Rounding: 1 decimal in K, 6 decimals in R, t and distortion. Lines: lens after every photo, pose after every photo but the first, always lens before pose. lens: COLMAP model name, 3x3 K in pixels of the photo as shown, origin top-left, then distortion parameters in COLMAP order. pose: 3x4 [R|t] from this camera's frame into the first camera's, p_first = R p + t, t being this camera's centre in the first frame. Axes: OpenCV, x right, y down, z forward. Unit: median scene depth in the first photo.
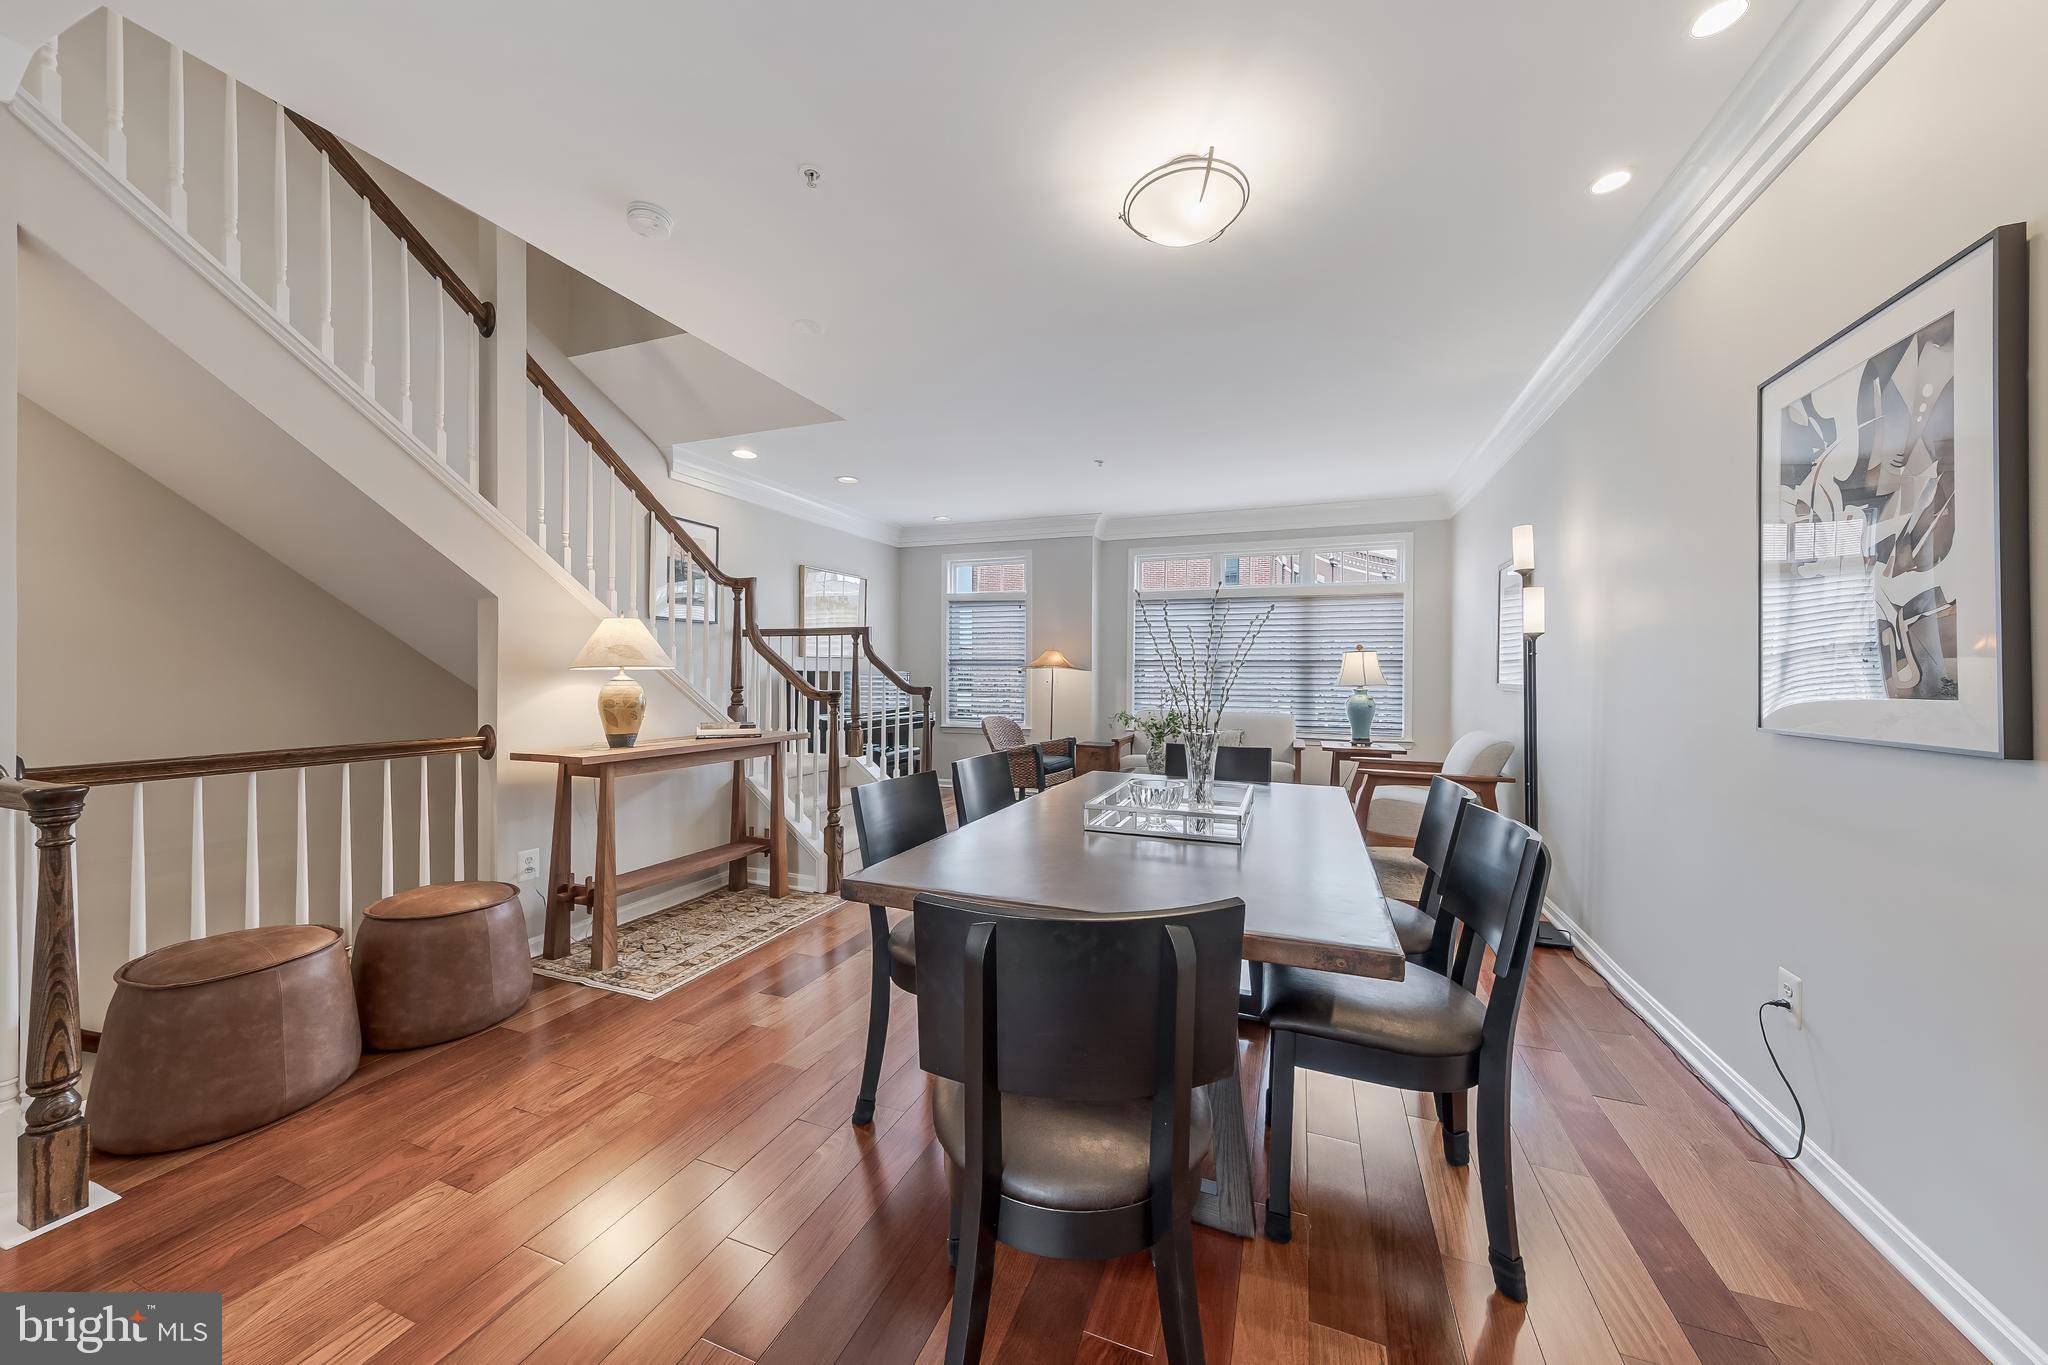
lens RADIAL K [[706.9, 0, 1018.7], [0, 706.9, 672.7], [0, 0, 1]] dist [0.010943, -0.000241]
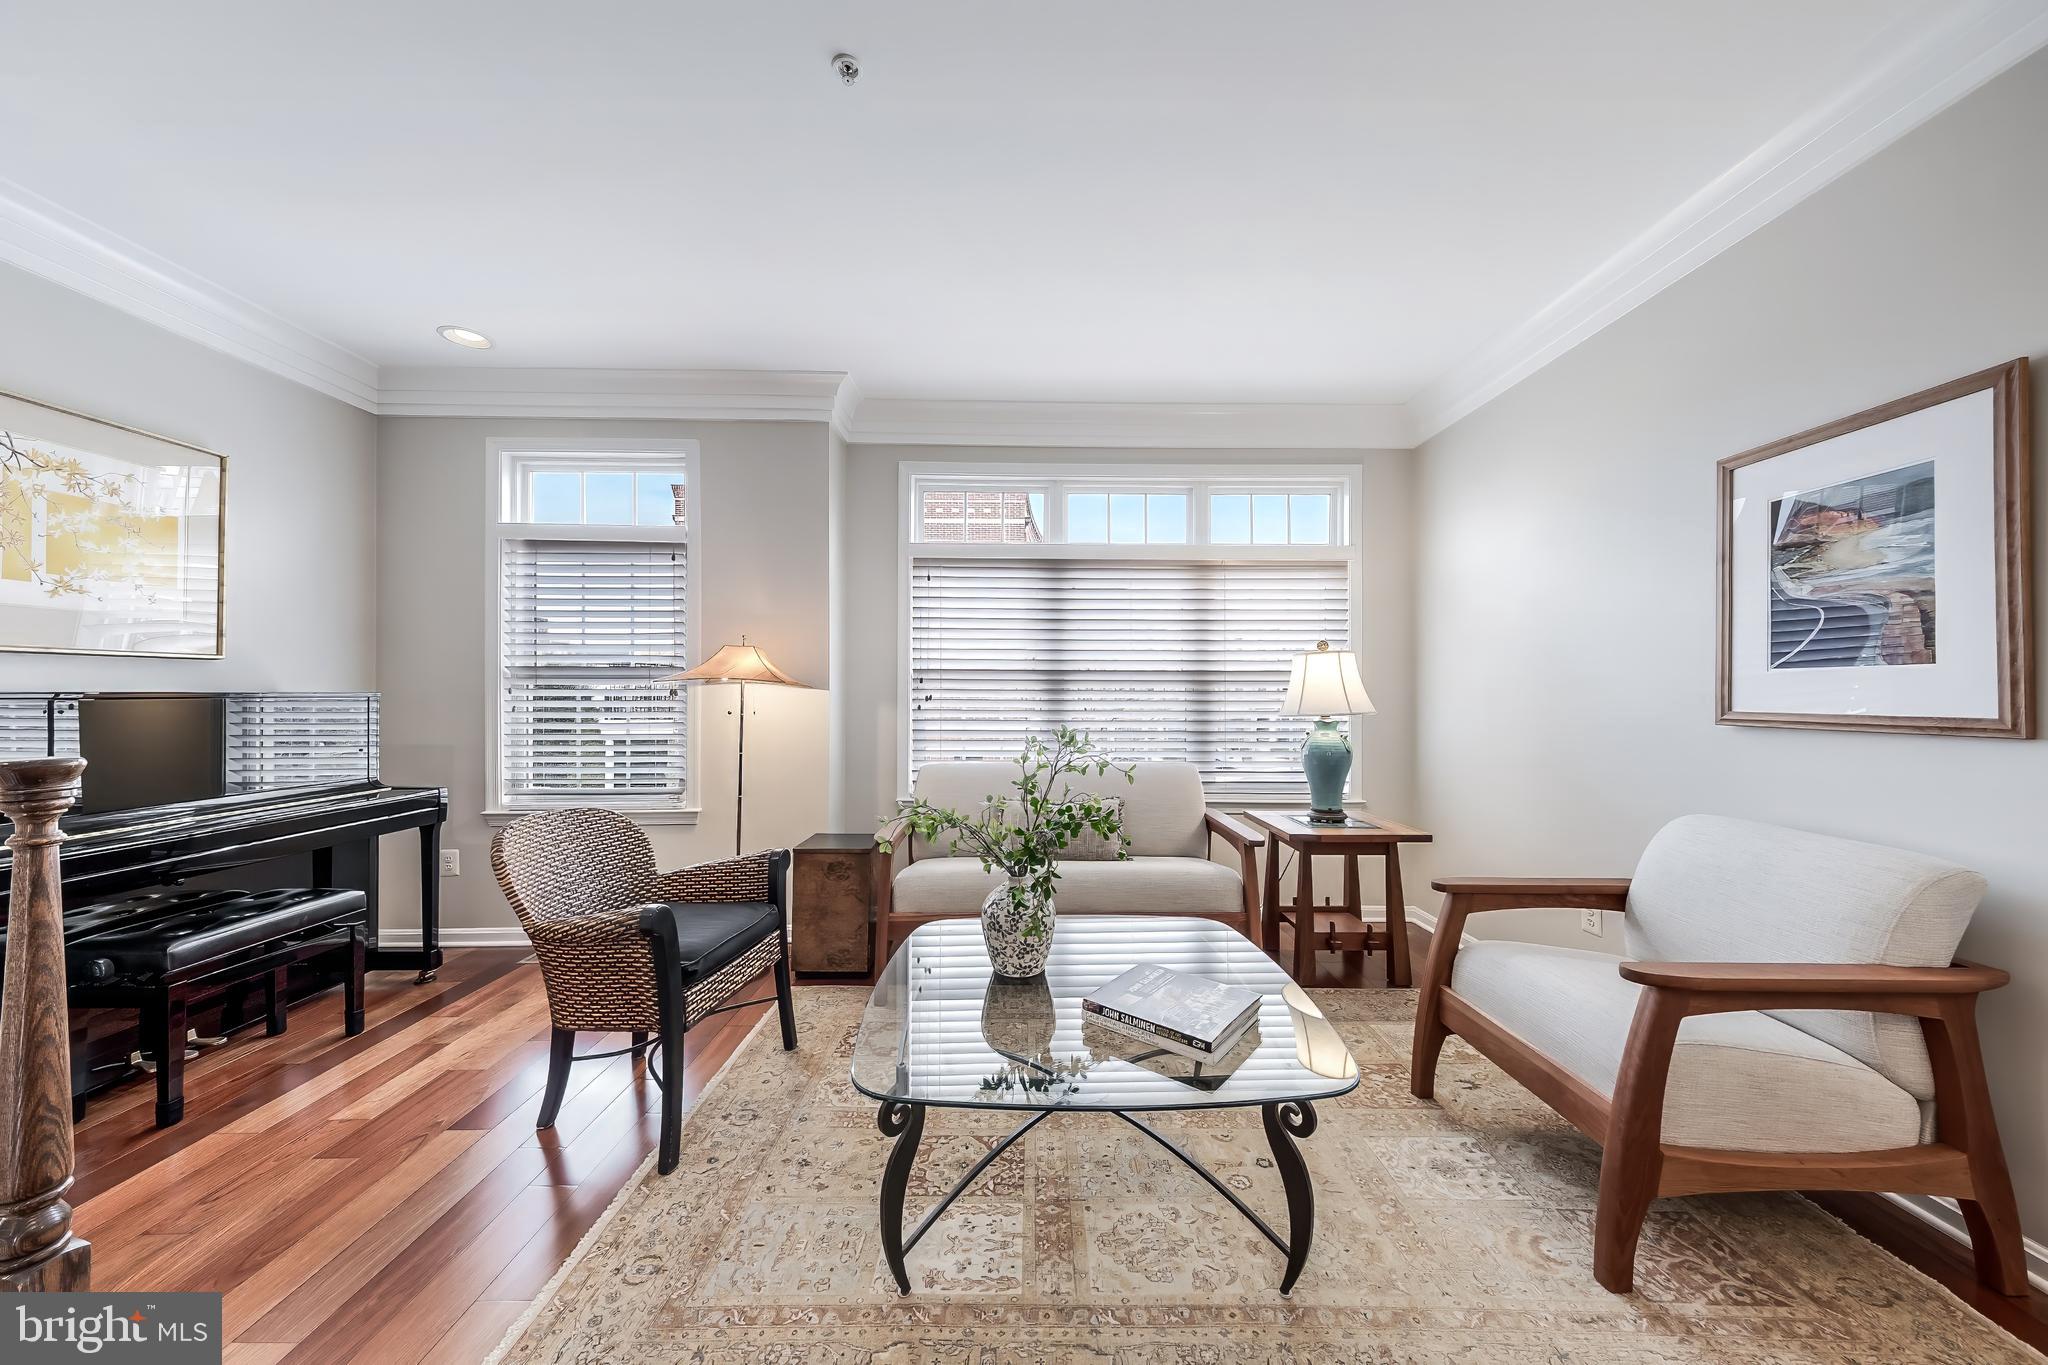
lens RADIAL K [[696.1, 0, 1028.2], [0, 696.1, 680.5], [0, 0, 1]] dist [0.010958, -0.000023]
pose [[0.928051, 0.002648, 0.372444, 0.092347], [0.003283, 0.999878, -0.015289, -0.001176], [-0.372439, 0.015412, 0.927929, 0.881719]]
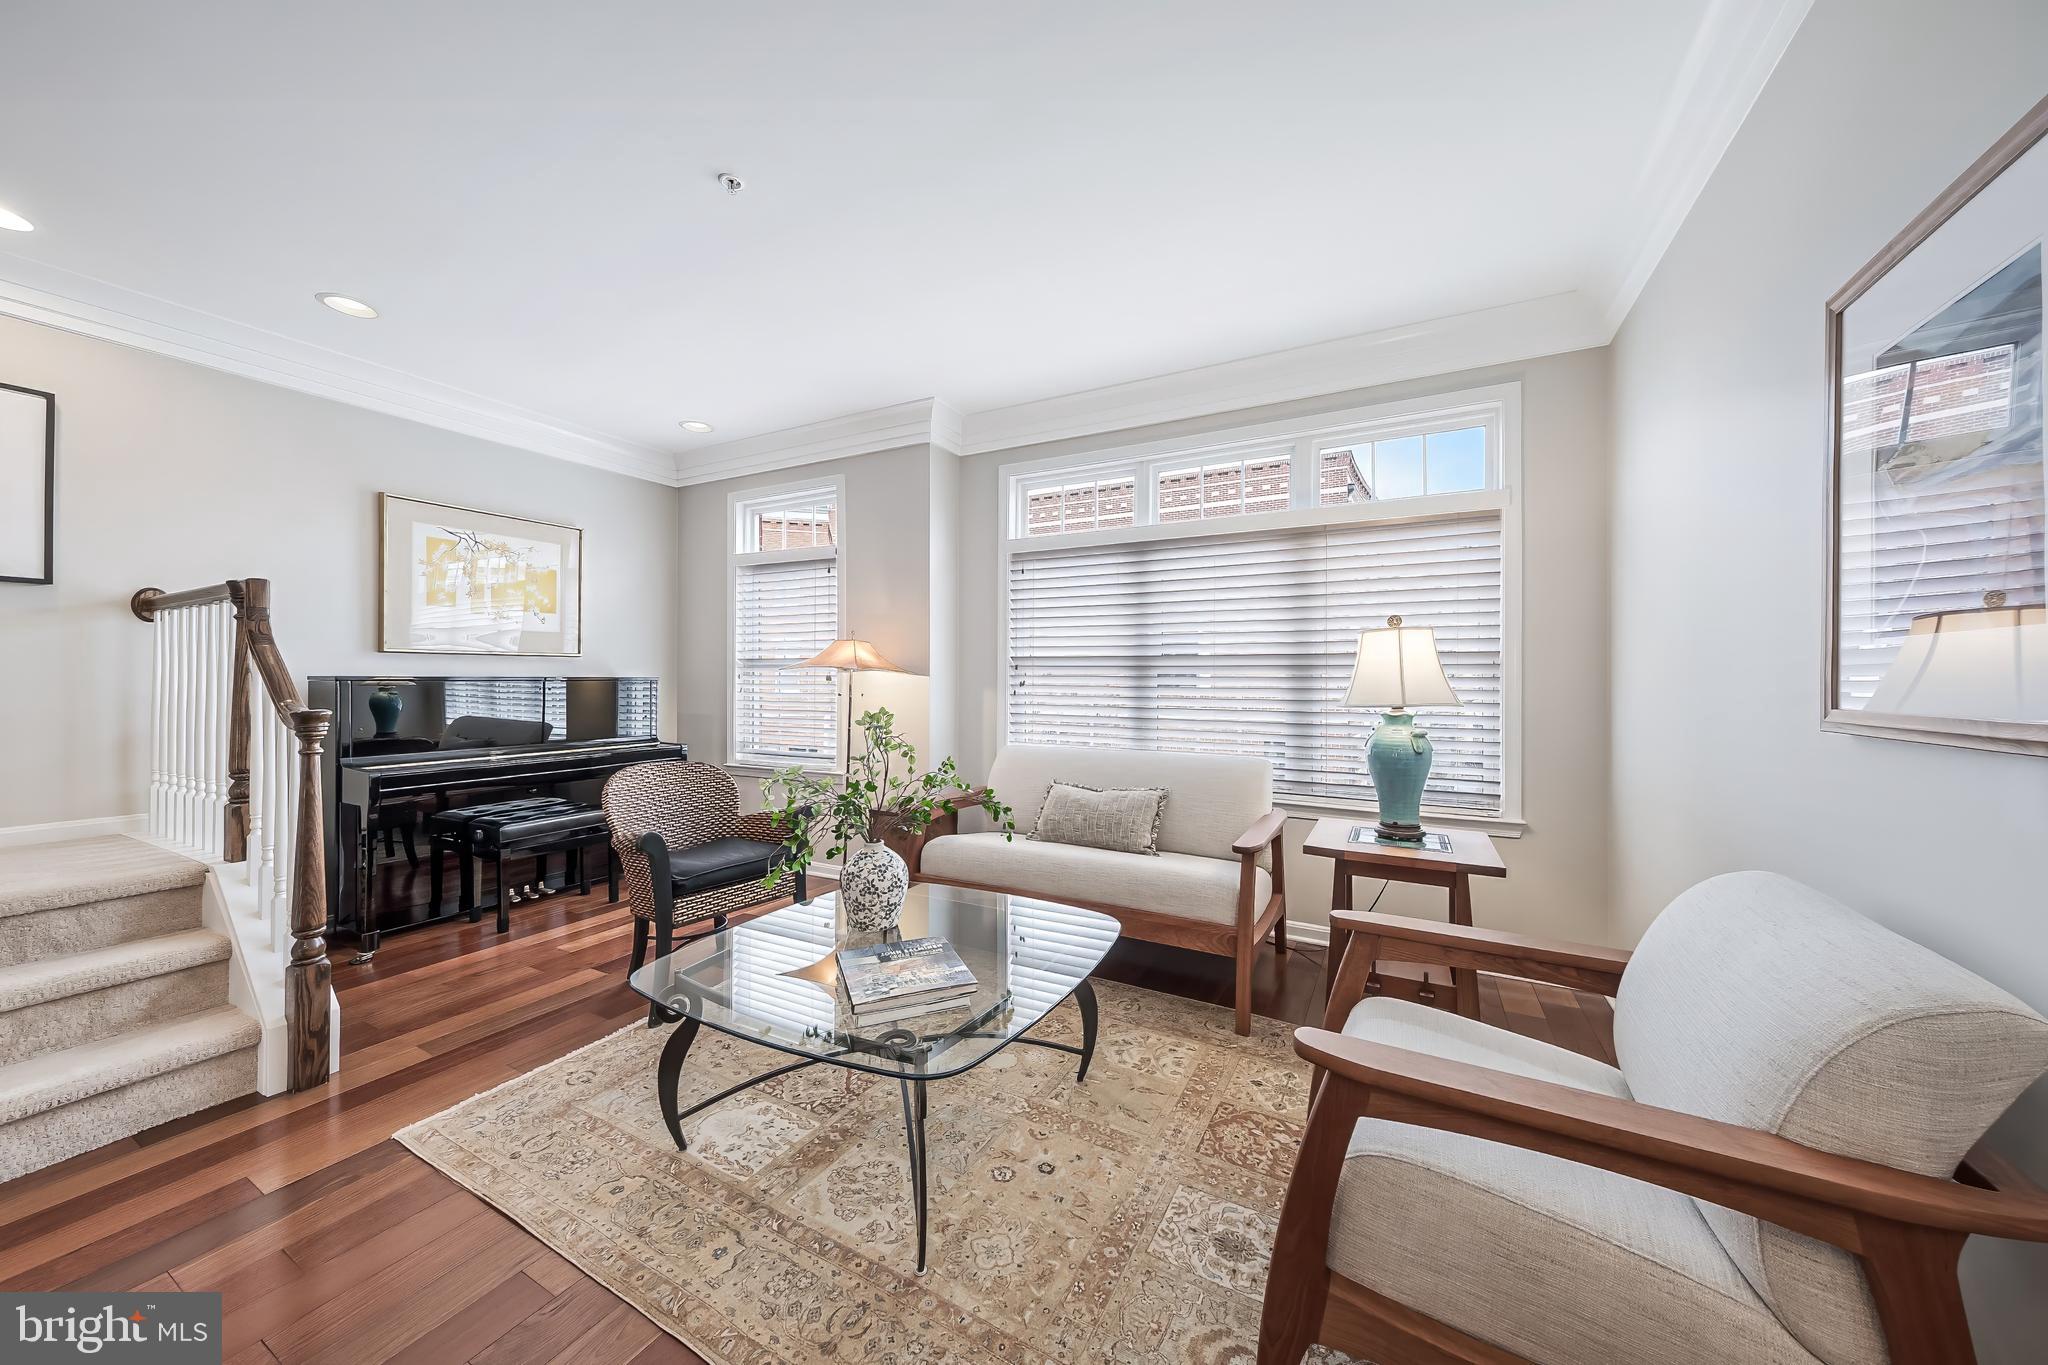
lens RADIAL K [[692.7, 0, 1036.7], [0, 692.7, 670.8], [0, 0, 1]] dist [0.005936, -0.000228]
pose [[0.993588, -0.002485, -0.113033, 0.463547], [0.001055, 0.999919, -0.012710, 0.001581], [0.113056, 0.012510, 0.993510, 0.814736]]
